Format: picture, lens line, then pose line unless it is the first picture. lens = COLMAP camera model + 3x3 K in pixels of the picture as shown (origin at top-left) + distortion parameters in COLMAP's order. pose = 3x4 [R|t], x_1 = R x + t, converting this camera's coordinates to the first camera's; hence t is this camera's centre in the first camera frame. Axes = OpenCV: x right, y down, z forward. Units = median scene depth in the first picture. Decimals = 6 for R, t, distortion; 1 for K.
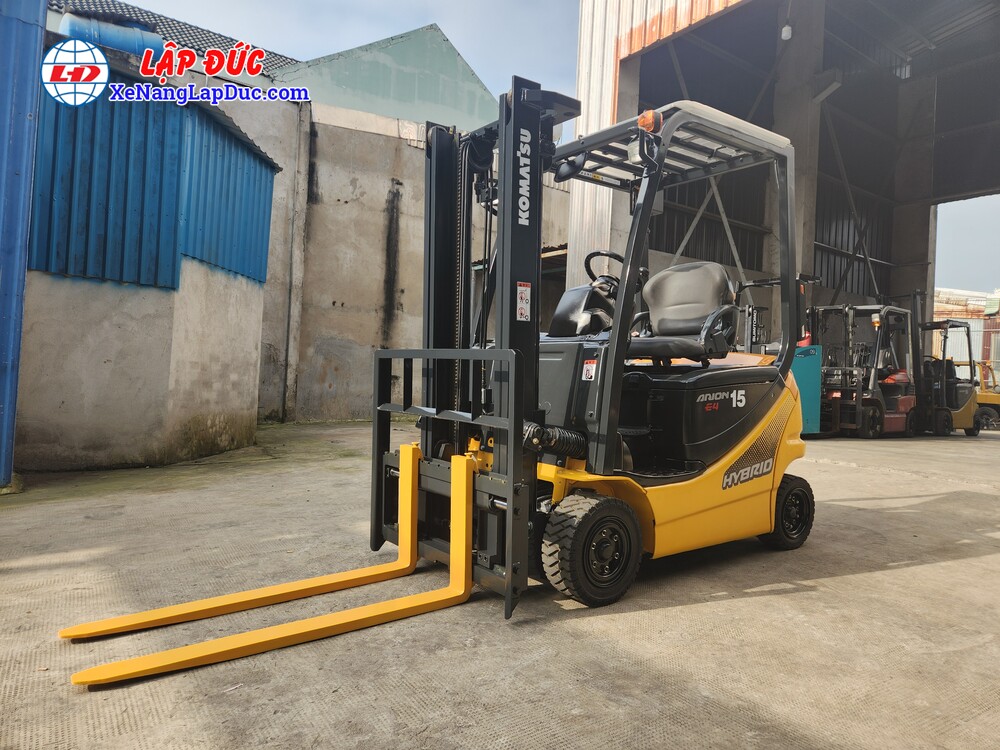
lens RADIAL K [[666.7, 0, 500.4], [0, 666.7, 372.4], [0, 0, 1]] dist [0.075840, -0.063329]
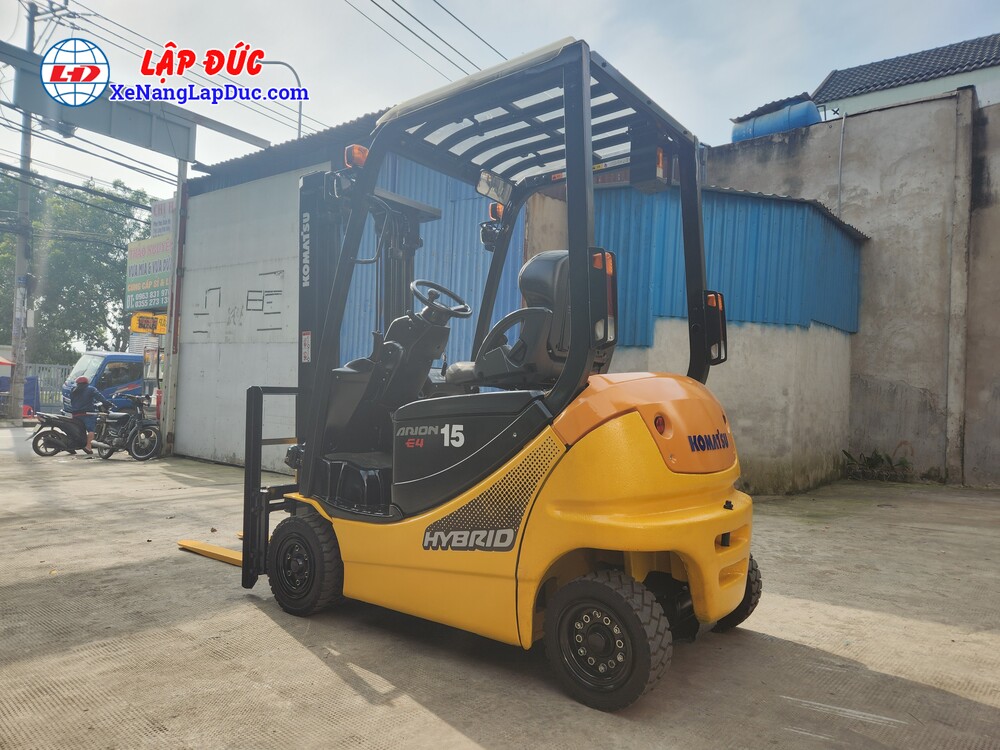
lens RADIAL K [[666.0, 0, 503.1], [0, 666.0, 376.8], [0, 0, 1]] dist [0.071221, -0.060505]
pose [[0.256209, -0.059244, -0.964804, 1.217345], [-0.014729, 0.997765, -0.065179, 0.023074], [0.966509, 0.030910, 0.254764, 0.950975]]
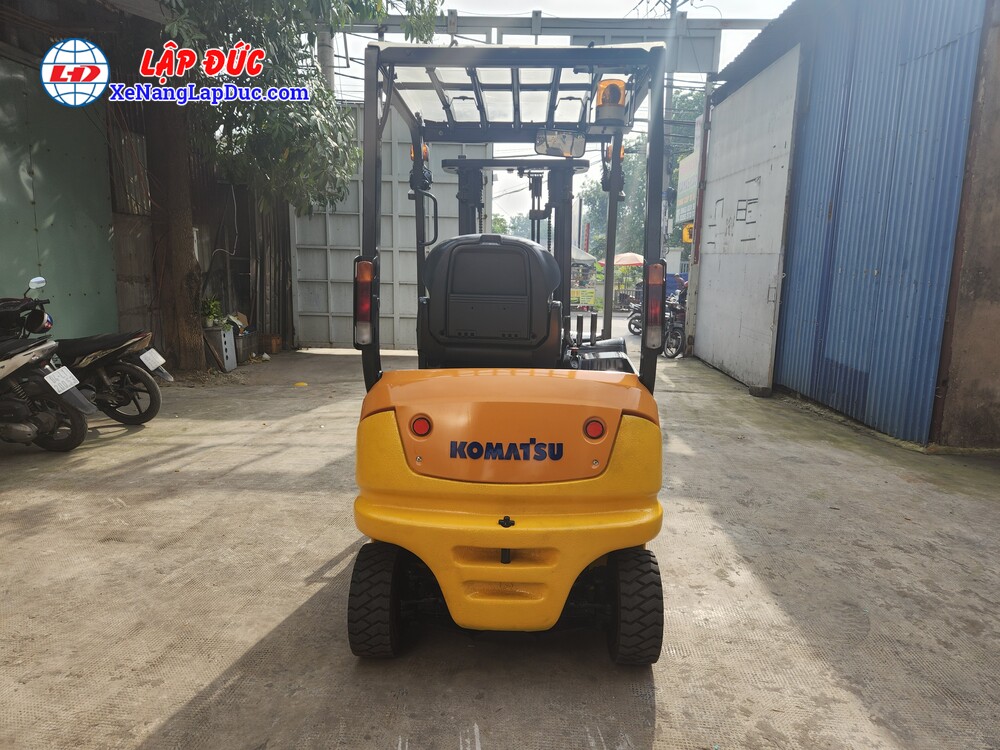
lens RADIAL K [[666.0, 0, 503.1], [0, 666.0, 376.8], [0, 0, 1]] dist [0.071221, -0.060505]
pose [[-0.632924, 0.078845, -0.770188, 1.056407], [-0.034512, 0.990939, 0.129805, -0.134662], [0.773444, 0.108737, -0.624468, 1.868641]]
